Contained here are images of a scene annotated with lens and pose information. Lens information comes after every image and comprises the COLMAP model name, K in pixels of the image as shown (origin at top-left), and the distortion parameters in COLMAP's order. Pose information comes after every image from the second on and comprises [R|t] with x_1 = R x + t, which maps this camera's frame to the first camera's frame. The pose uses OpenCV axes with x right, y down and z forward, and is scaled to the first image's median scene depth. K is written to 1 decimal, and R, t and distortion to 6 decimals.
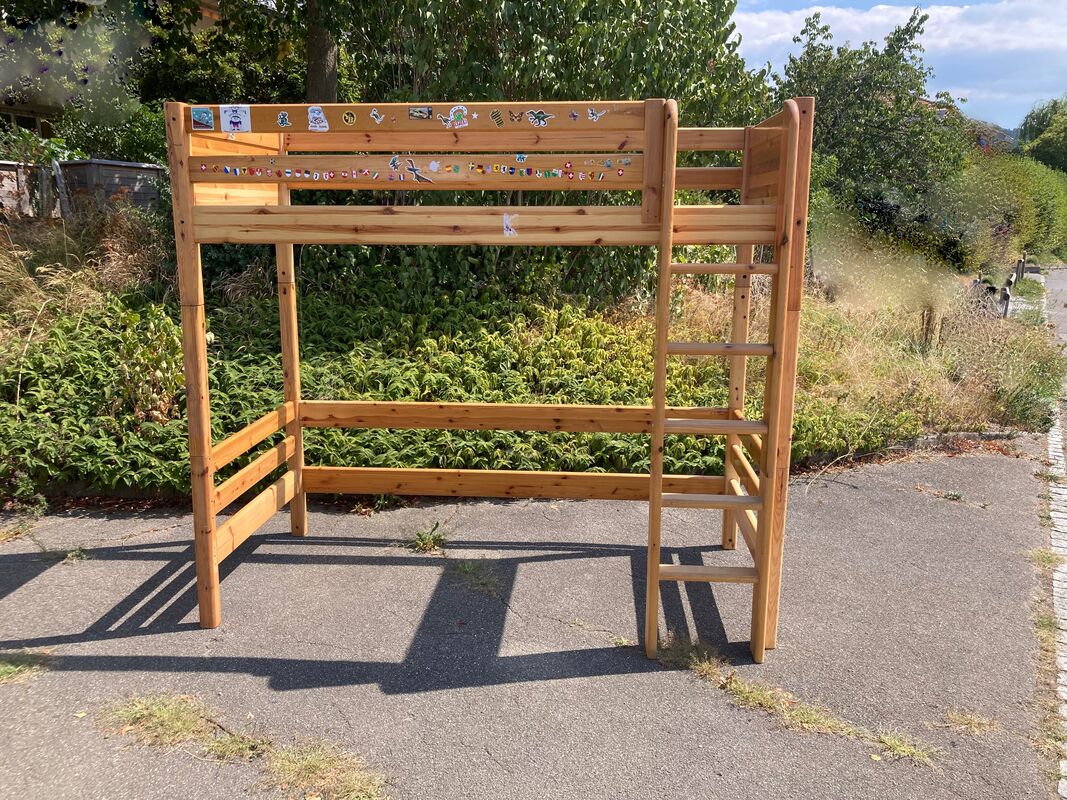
lens RADIAL K [[885.9, 0, 533.3], [0, 885.9, 395.9], [0, 0, 1]] dist [0.003064, -0.019615]
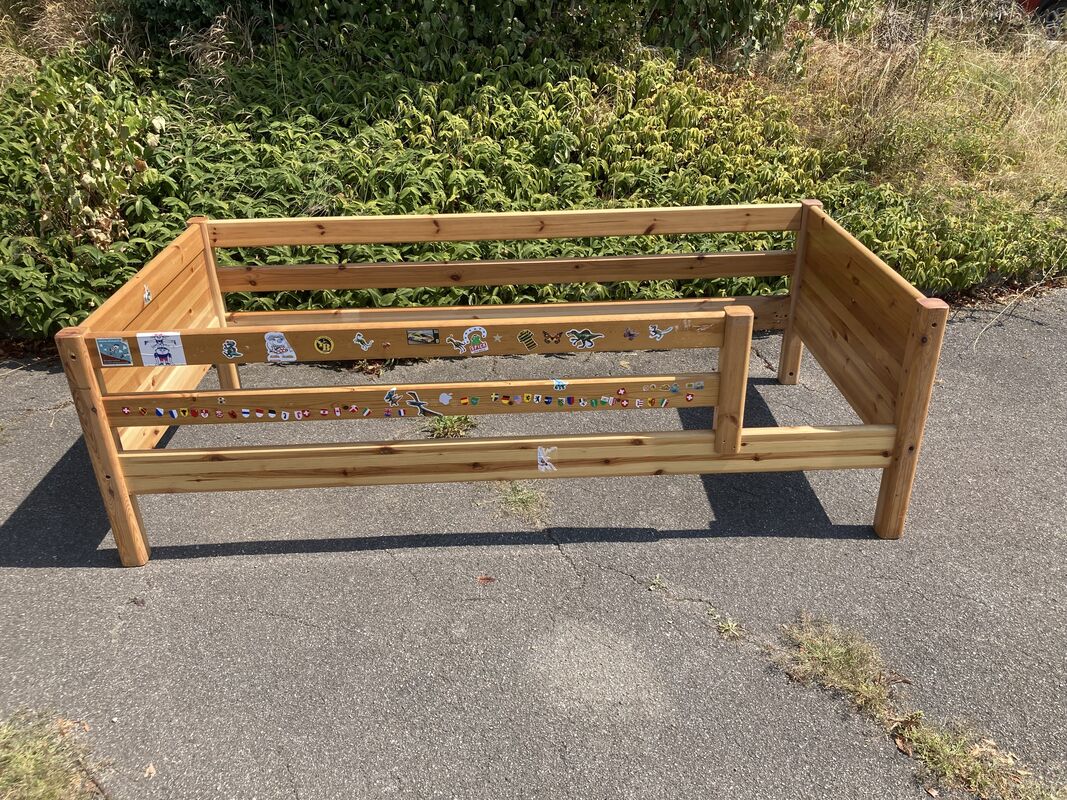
lens RADIAL K [[885.9, 0, 534.4], [0, 885.9, 411.7], [0, 0, 1]] dist [0.003064, -0.019615]
pose [[0.997031, 0.009738, -0.076379, 0.003466], [0.011742, 0.961137, 0.275822, -0.033238], [0.076097, -0.275900, 0.958169, 0.239905]]
